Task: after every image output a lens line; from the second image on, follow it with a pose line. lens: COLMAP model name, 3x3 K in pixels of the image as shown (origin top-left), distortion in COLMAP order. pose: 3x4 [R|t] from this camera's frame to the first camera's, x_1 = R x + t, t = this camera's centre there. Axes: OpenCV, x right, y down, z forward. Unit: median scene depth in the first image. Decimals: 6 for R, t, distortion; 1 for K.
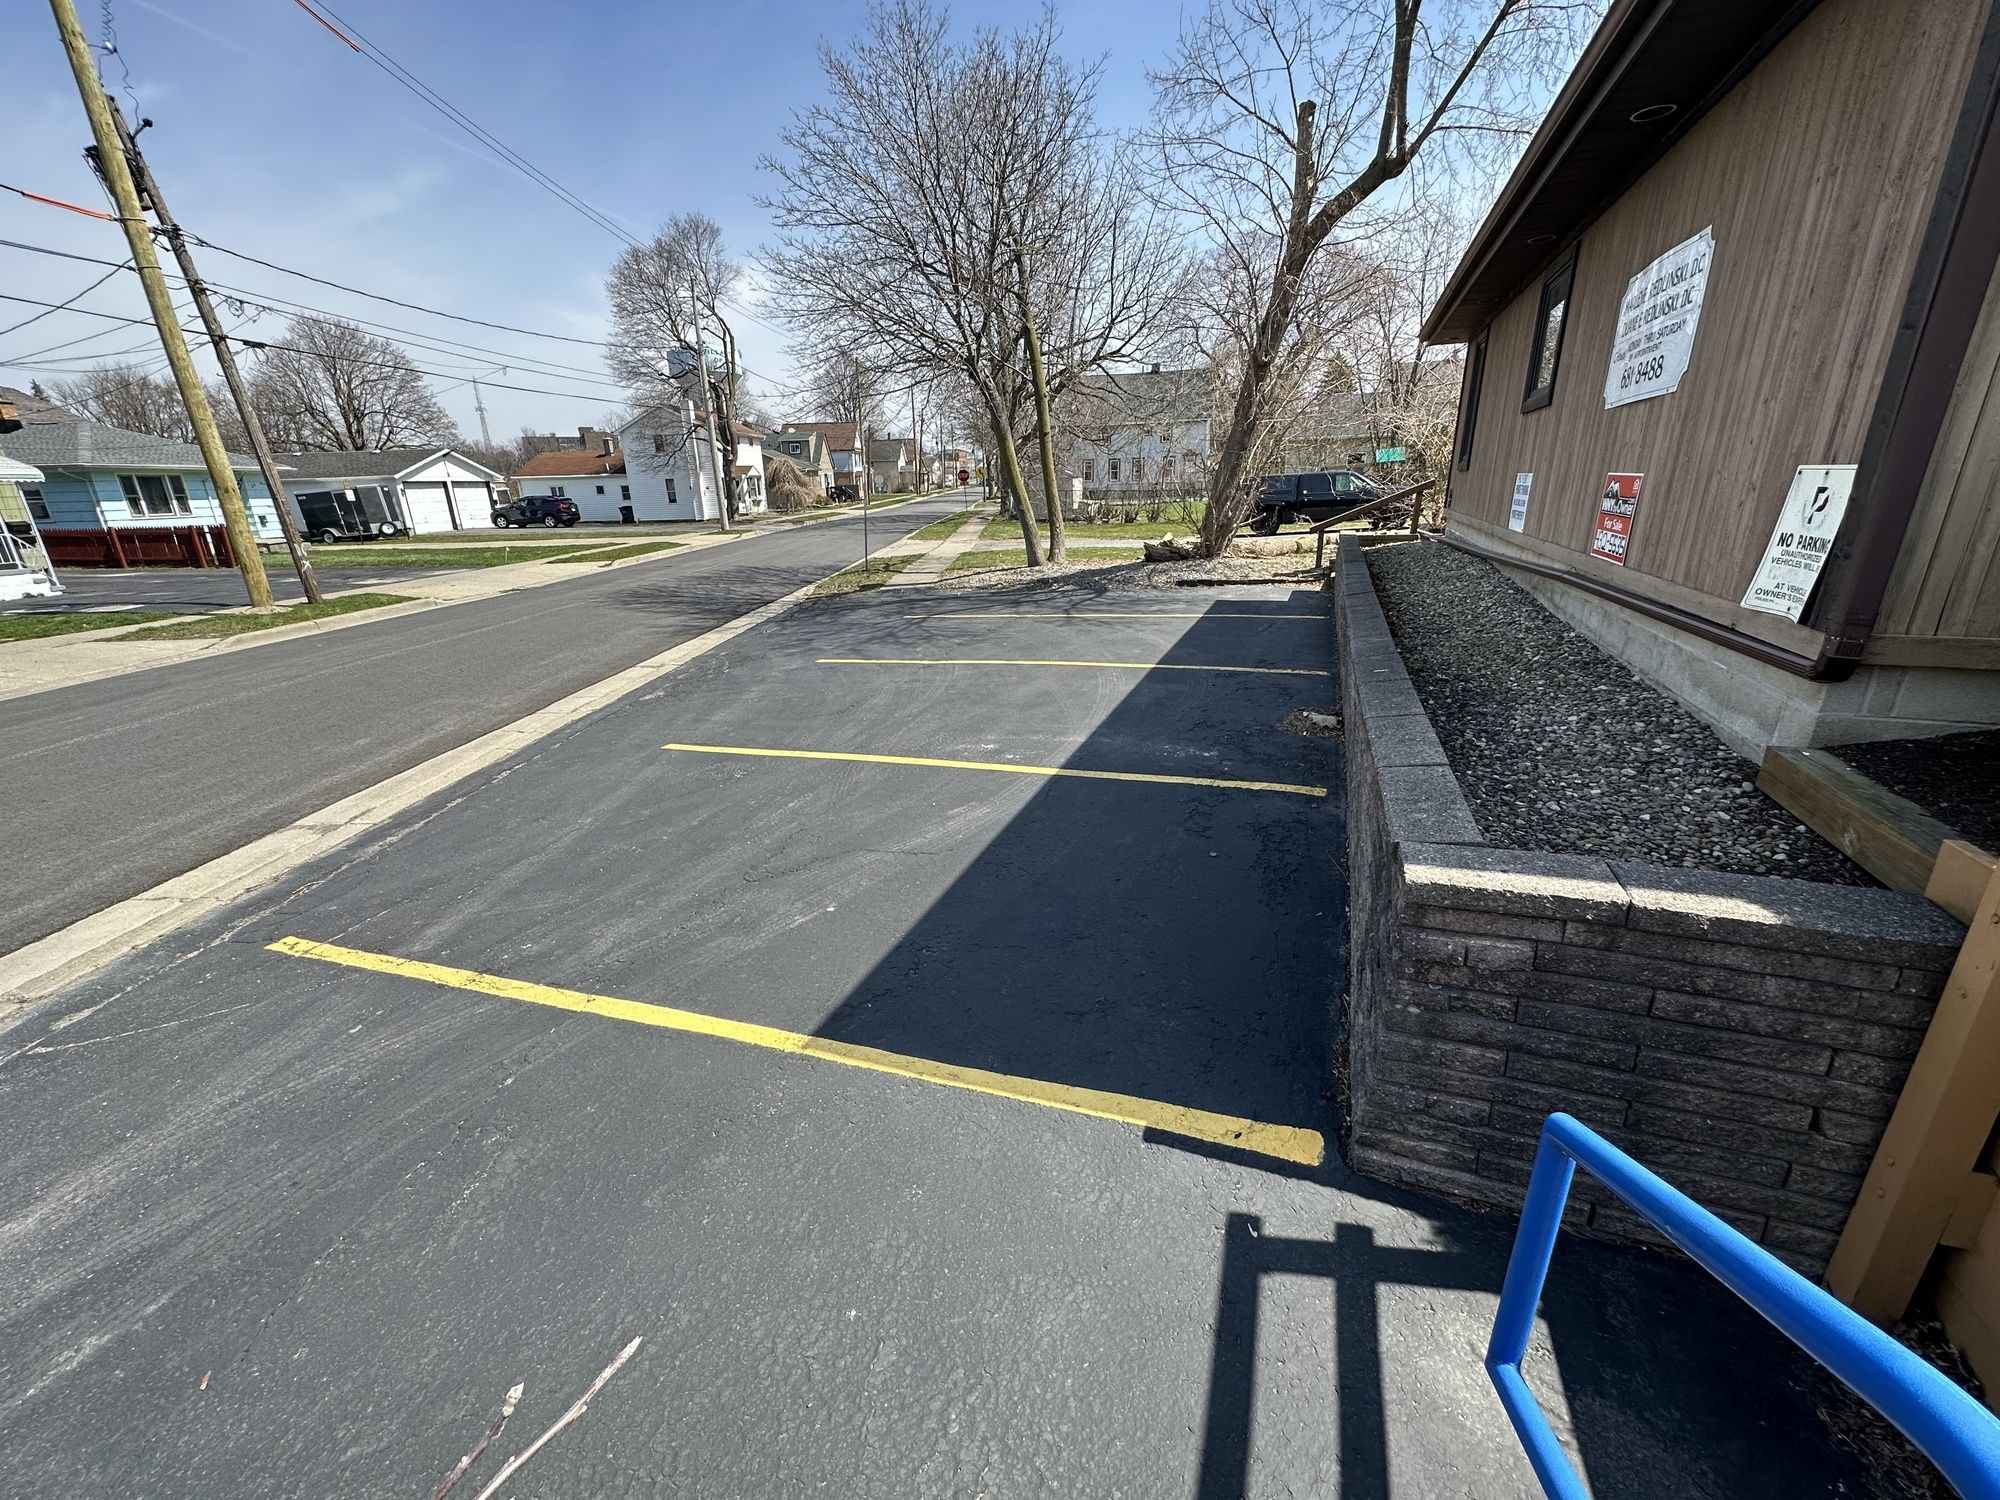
lens RADIAL K [[797.4, 0, 994.0], [0, 797.4, 748.0], [0, 0, 1]] dist [-0.002266, 0.000253]
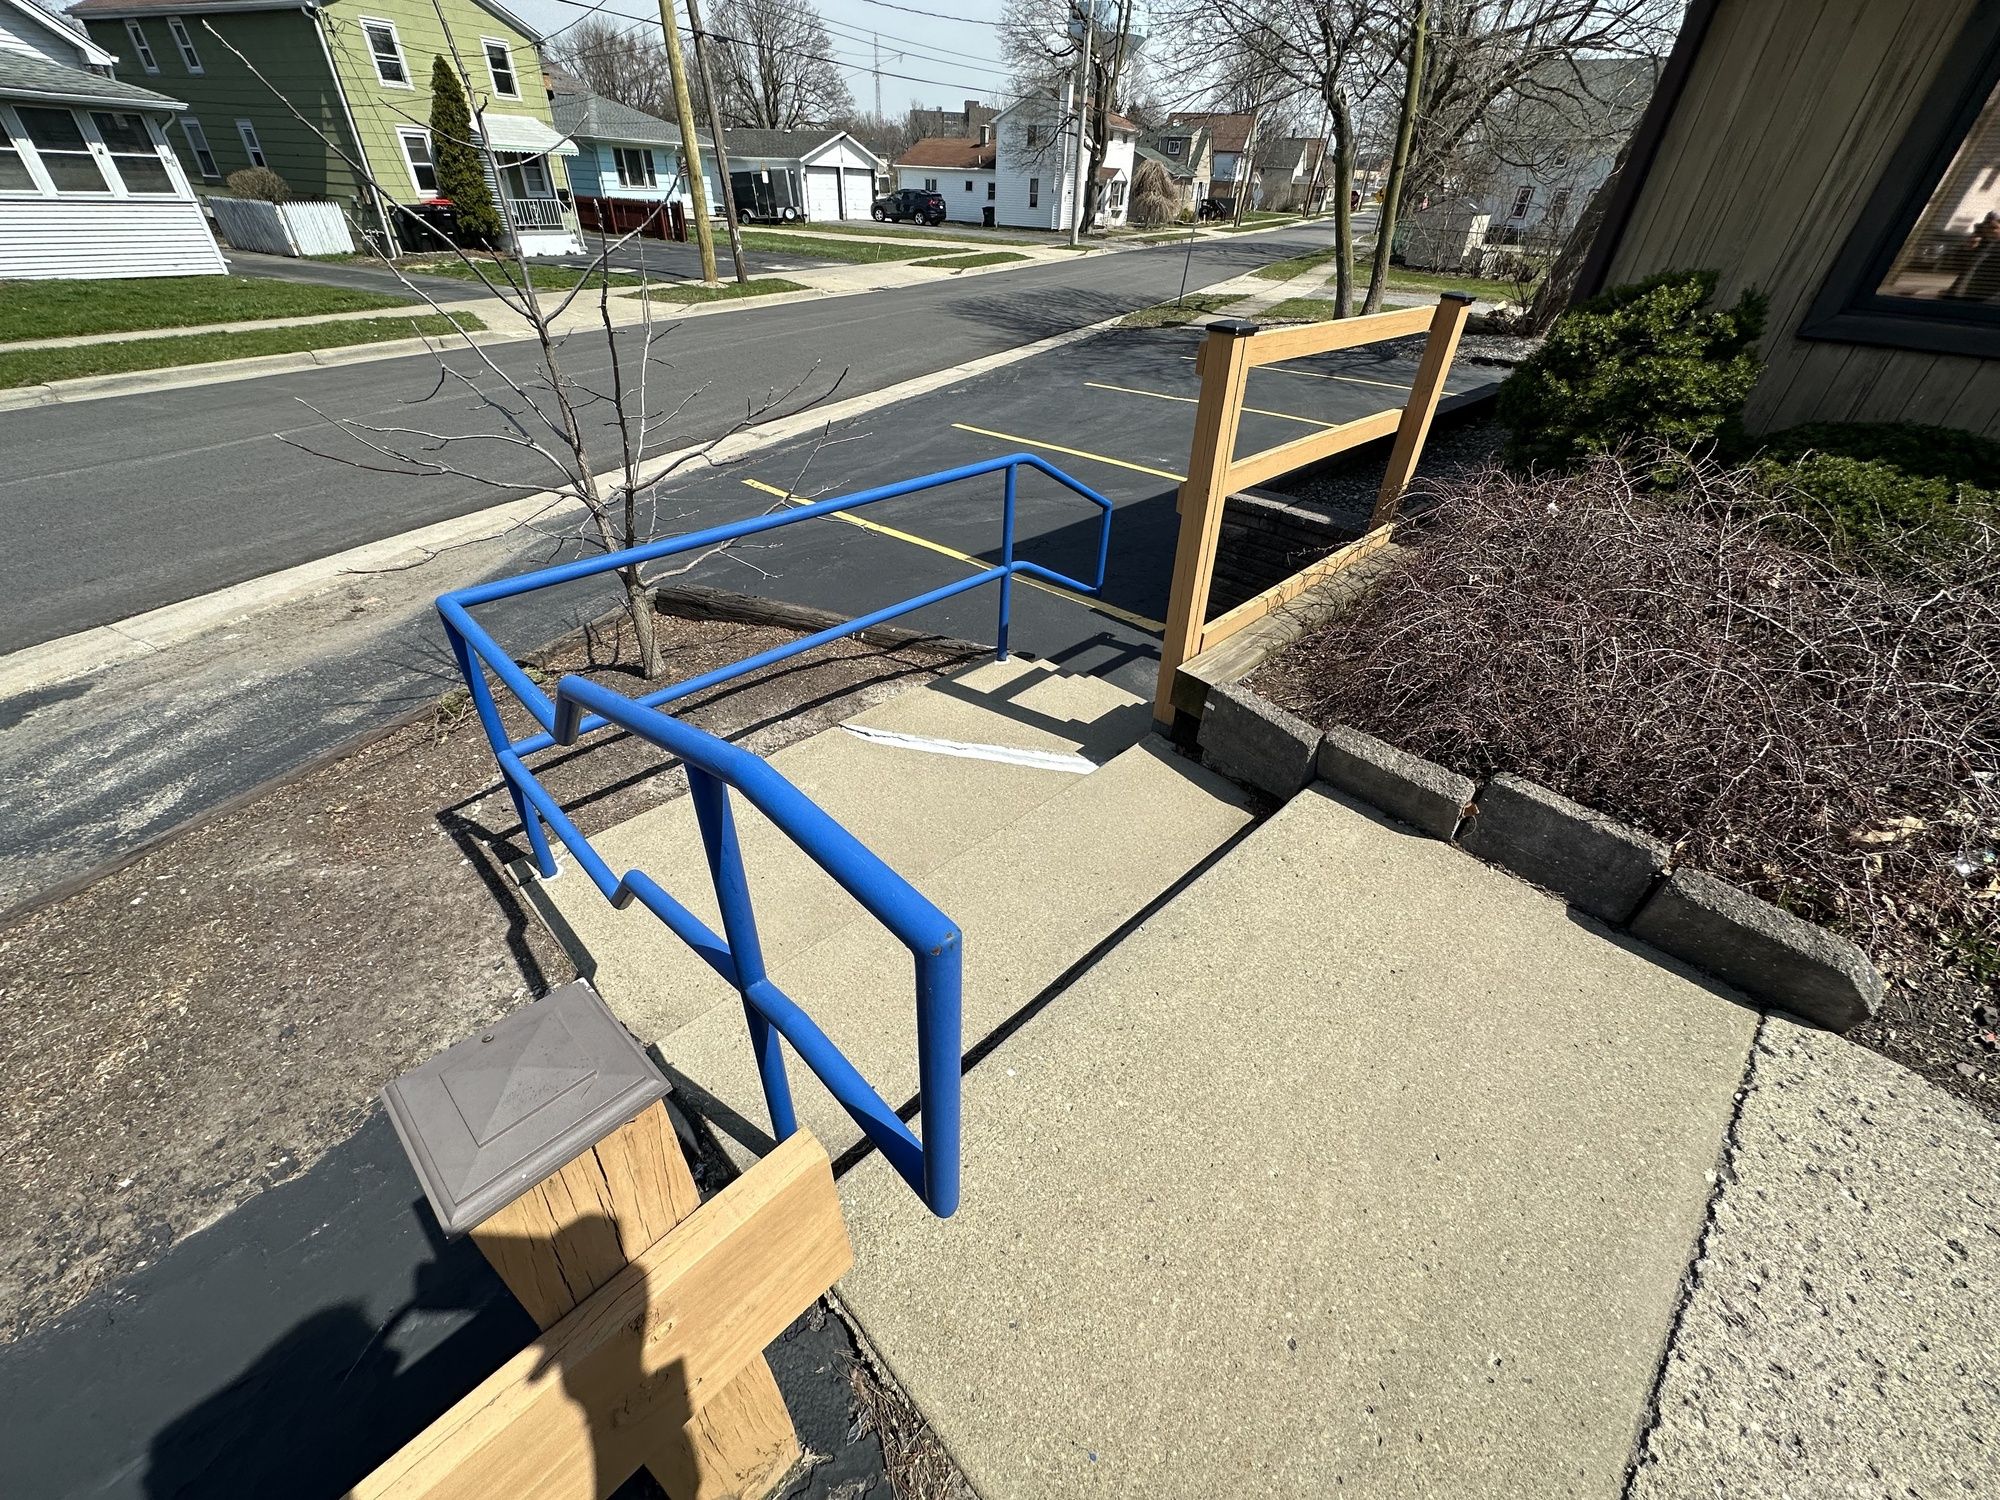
lens RADIAL K [[797.4, 0, 996.5], [0, 797.4, 748.8], [0, 0, 1]] dist [-0.002266, 0.000253]
pose [[0.911970, 0.284595, -0.295493, 0.050640], [-0.187098, 0.929515, 0.317798, 0.014098], [0.365109, -0.234537, 0.900937, -0.082286]]
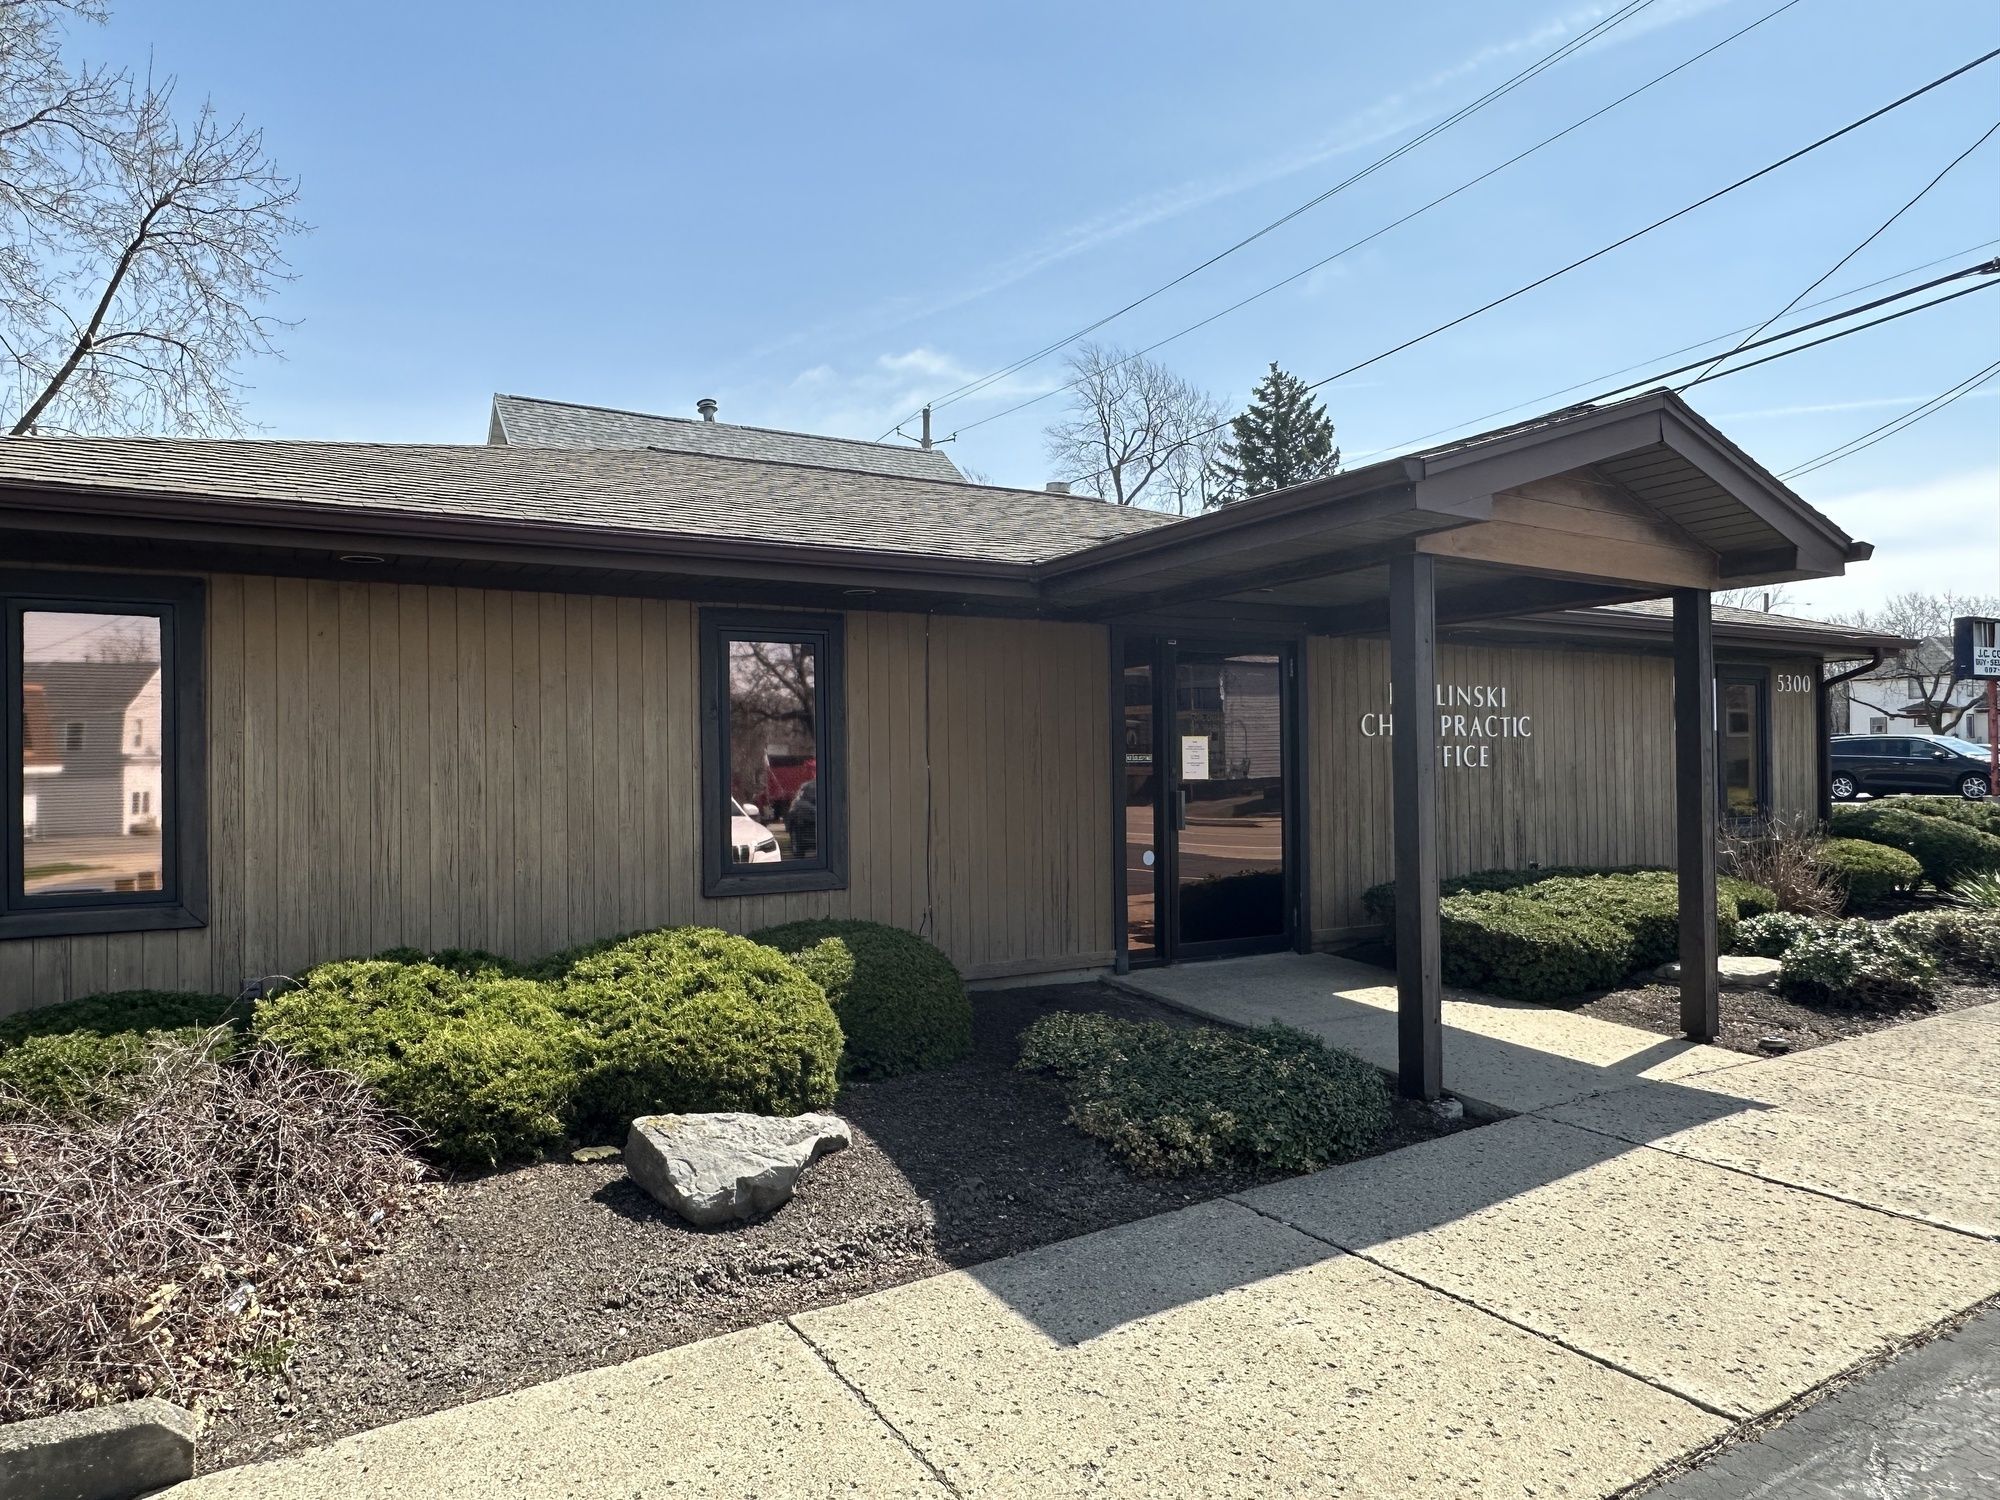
lens RADIAL K [[1271.6, 0, 994.7], [0, 1271.6, 750.3], [0, 0, 1]] dist [-0.000144, -0.001539]
pose [[0.616726, 0.034648, 0.786415, 0.052620], [0.246483, 0.940293, -0.234725, 0.023197], [-0.747593, 0.338599, 0.571363, -0.128715]]
